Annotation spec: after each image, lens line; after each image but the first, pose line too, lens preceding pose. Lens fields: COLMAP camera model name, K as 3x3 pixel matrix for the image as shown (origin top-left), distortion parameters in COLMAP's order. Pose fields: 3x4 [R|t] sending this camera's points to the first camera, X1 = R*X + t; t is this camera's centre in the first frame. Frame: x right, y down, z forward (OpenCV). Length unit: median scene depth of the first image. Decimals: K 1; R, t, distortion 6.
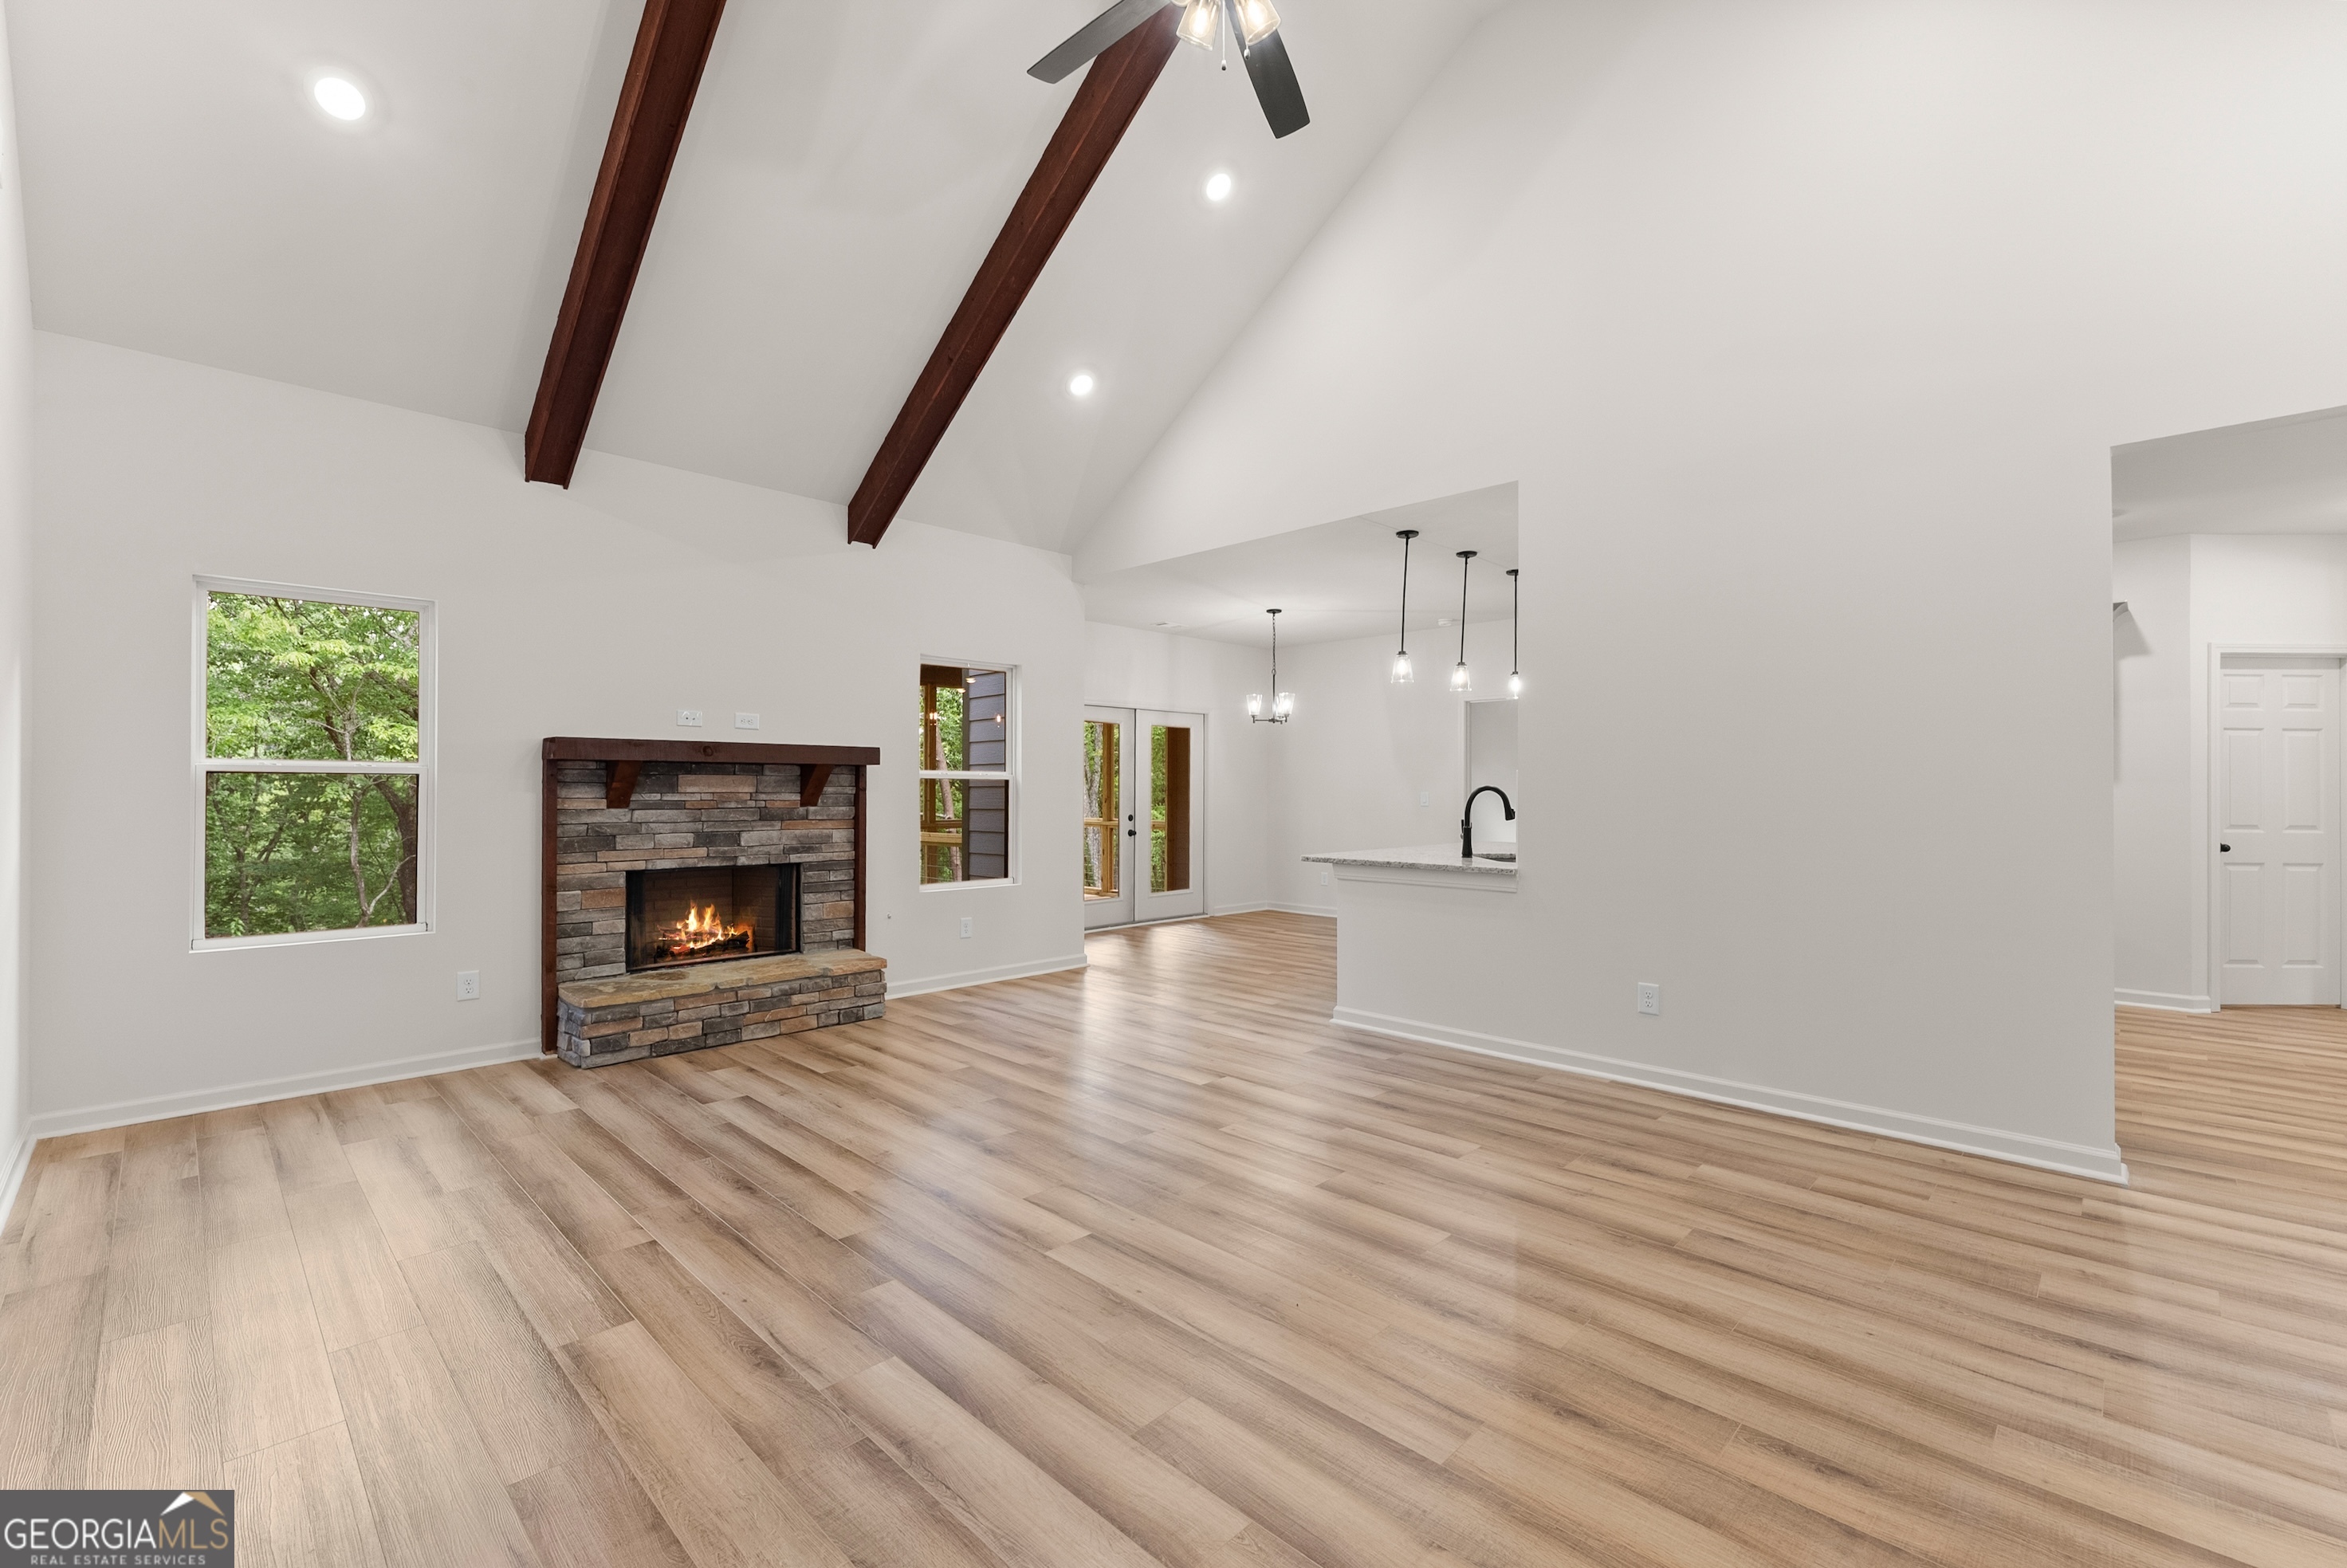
lens RADIAL K [[969.5, 0, 1239.6], [0, 969.5, 787.4], [0, 0, 1]] dist [0.000365, -0.000023]
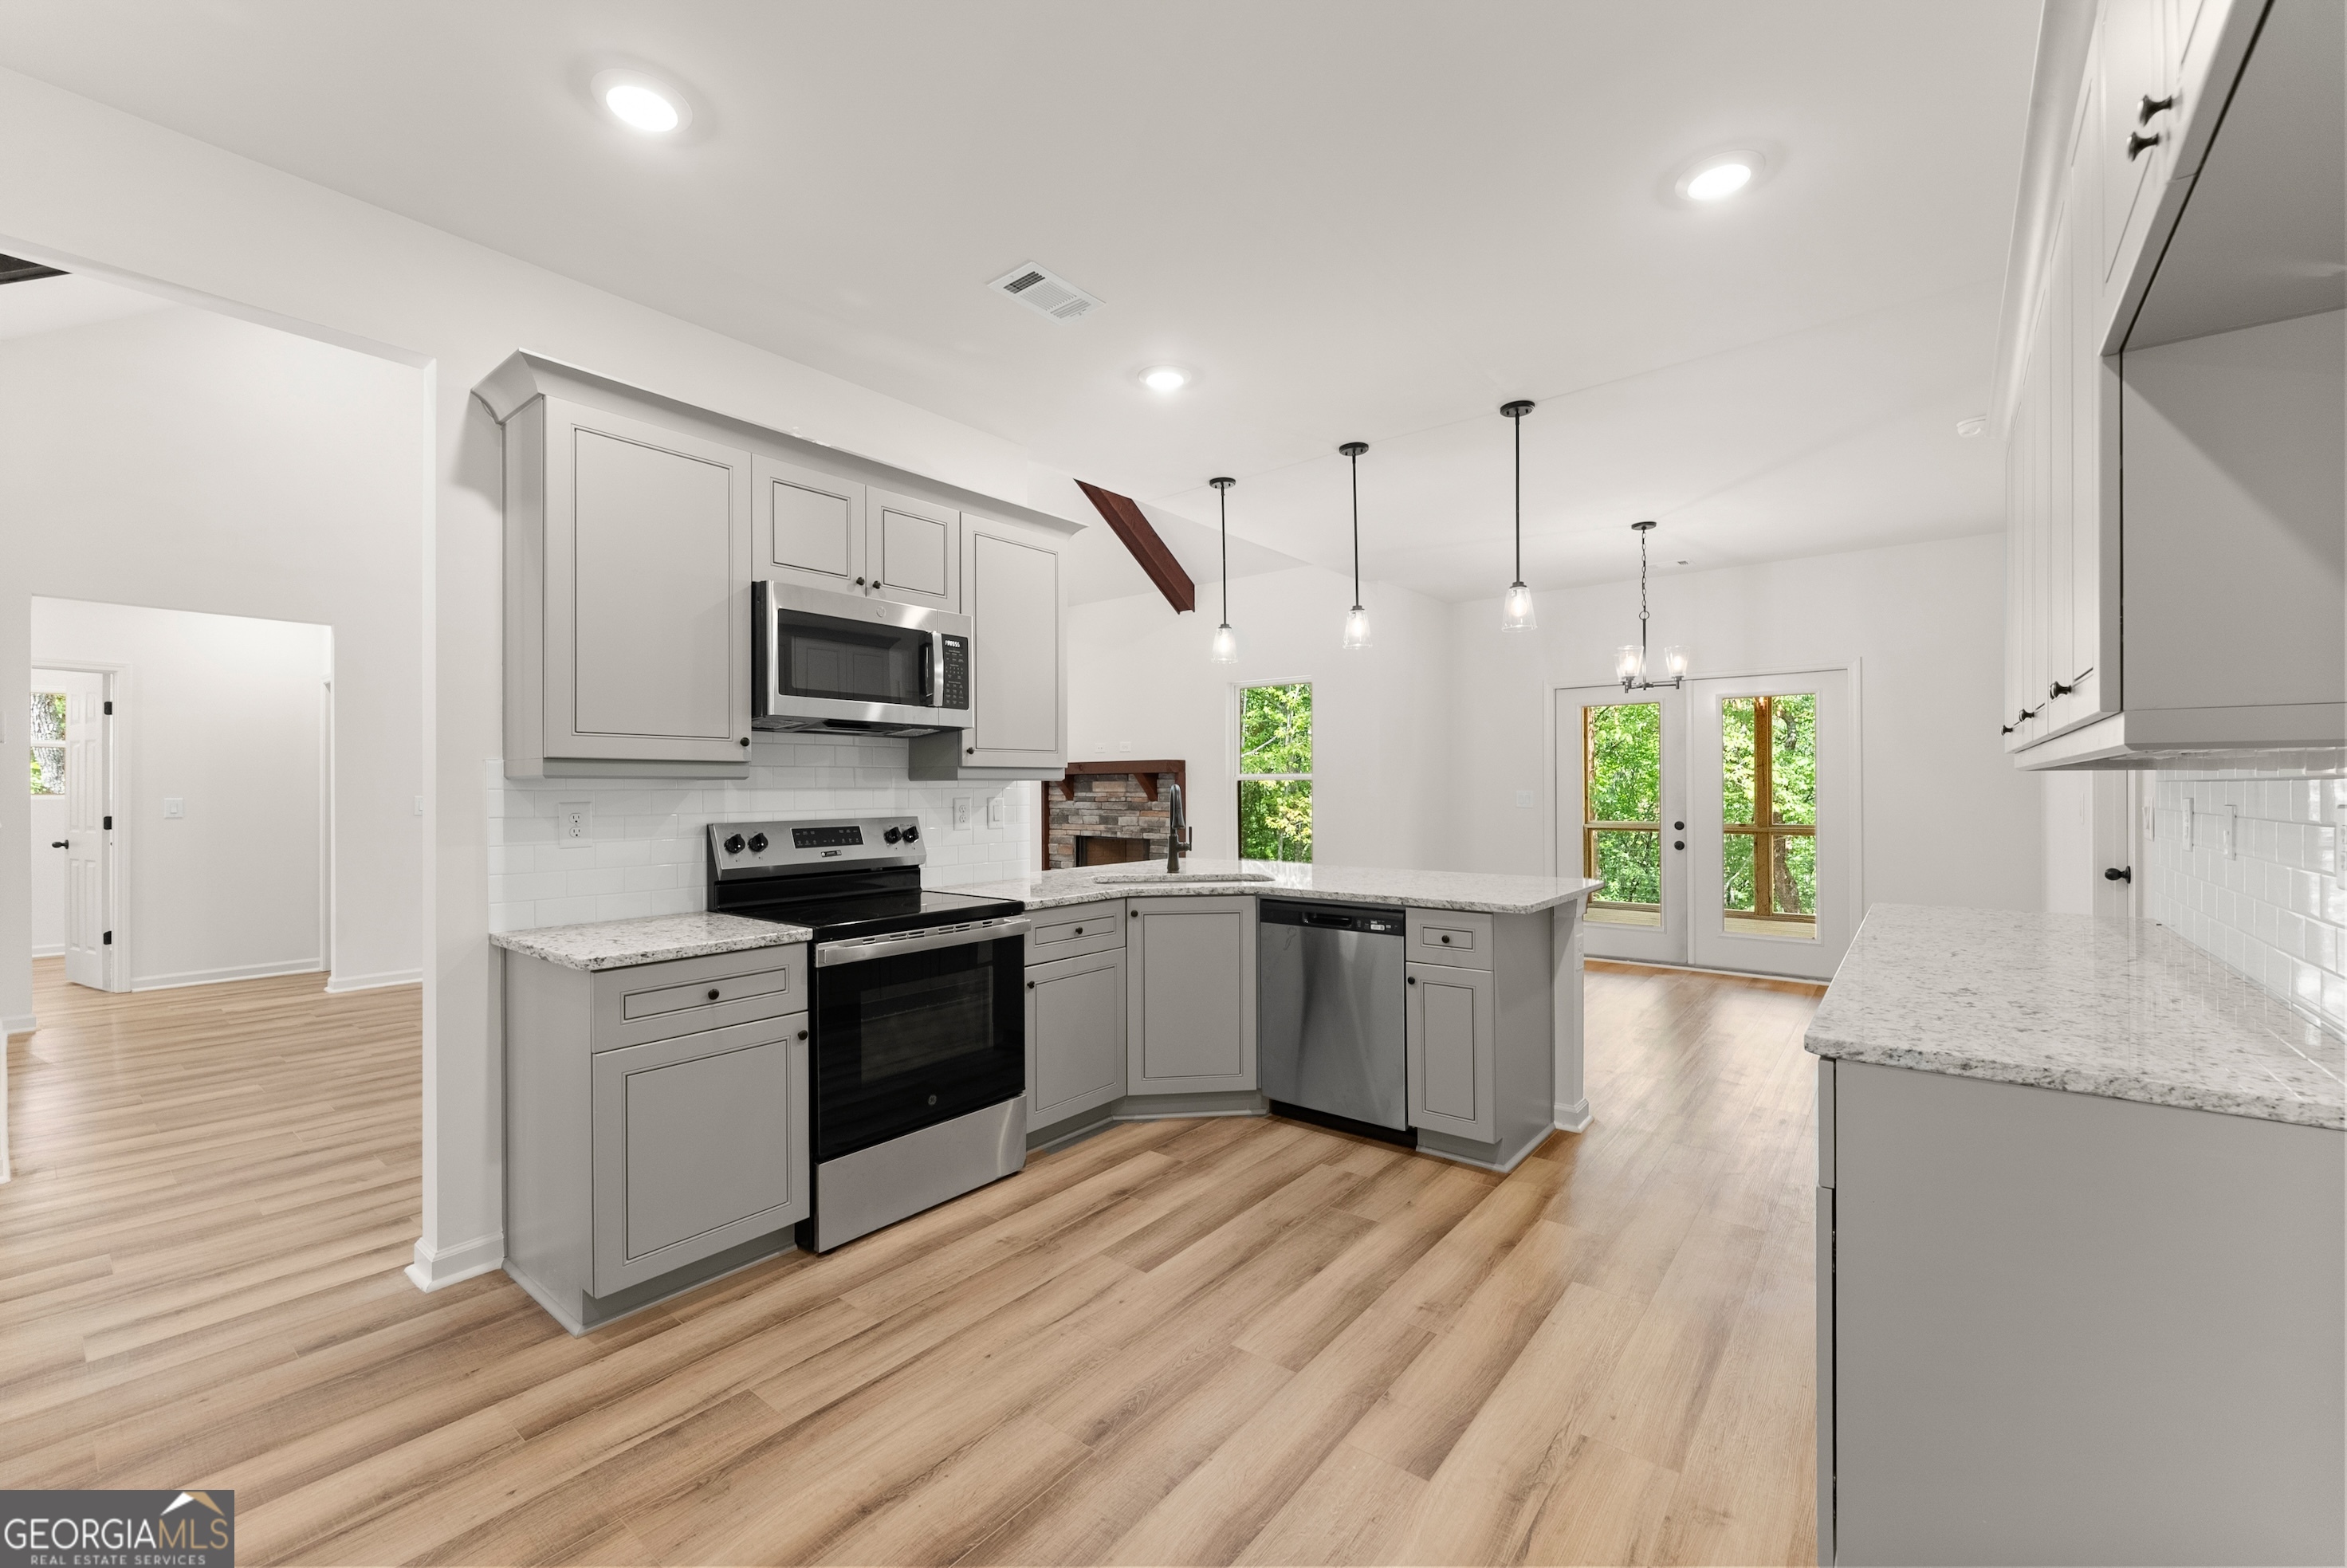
lens RADIAL K [[970.1, 0, 1168.0], [0, 970.1, 792.4], [0, 0, 1]] dist [0.000662, -0.000374]
pose [[0.066296, 0.000614, -0.997800, 1.161012], [0.004660, 0.999989, 0.000925, 0.005199], [0.997789, -0.004712, 0.066293, 1.039360]]
